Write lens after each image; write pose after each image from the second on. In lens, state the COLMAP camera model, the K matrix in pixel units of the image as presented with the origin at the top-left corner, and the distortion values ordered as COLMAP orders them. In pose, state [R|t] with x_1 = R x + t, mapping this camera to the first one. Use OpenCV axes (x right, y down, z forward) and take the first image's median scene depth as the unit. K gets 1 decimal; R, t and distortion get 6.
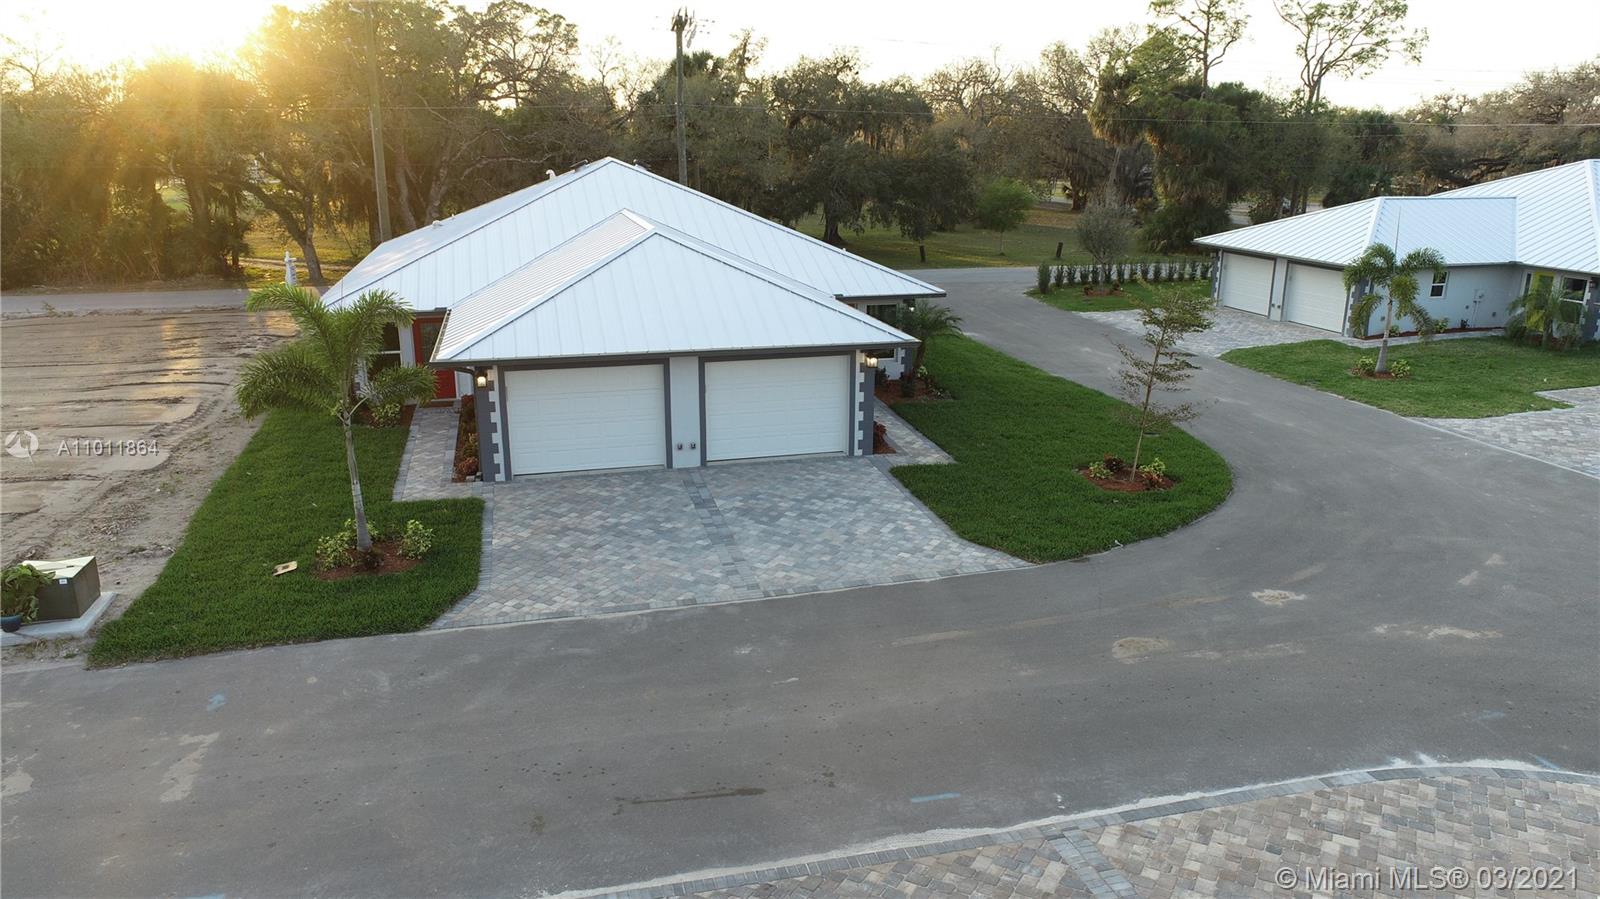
lens RADIAL K [[1097.9, 0, 793.3], [0, 1097.9, 453.0], [0, 0, 1]] dist [-0.003118, 0.001029]
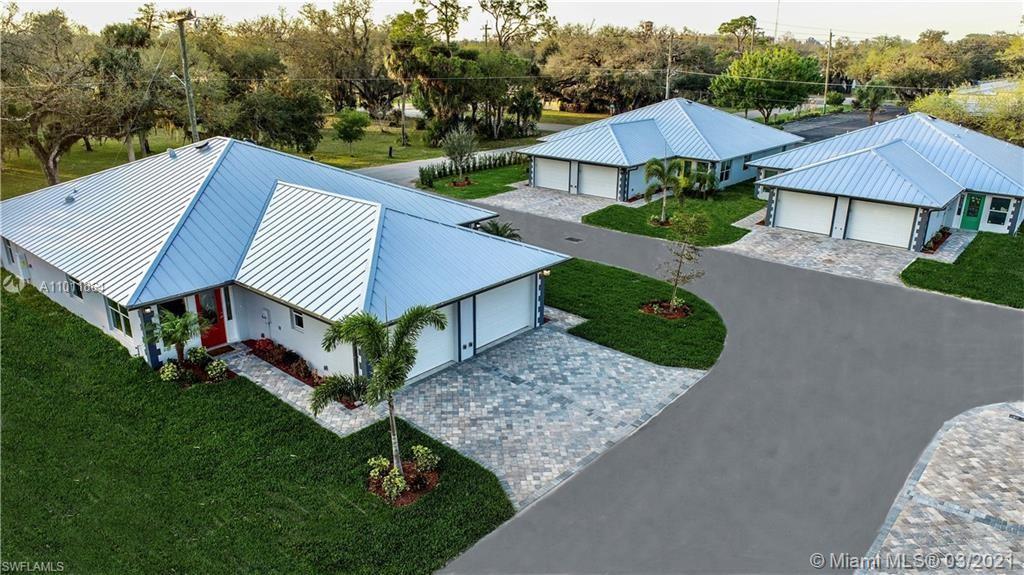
lens RADIAL K [[709.5, 0, 512.6], [0, 709.5, 284.8], [0, 0, 1]] dist [-0.012728, -0.001485]
pose [[0.818177, -0.180192, 0.546000, -0.607875], [0.152958, 0.983616, 0.095409, -0.186541], [-0.554247, 0.005454, 0.832335, 0.115919]]
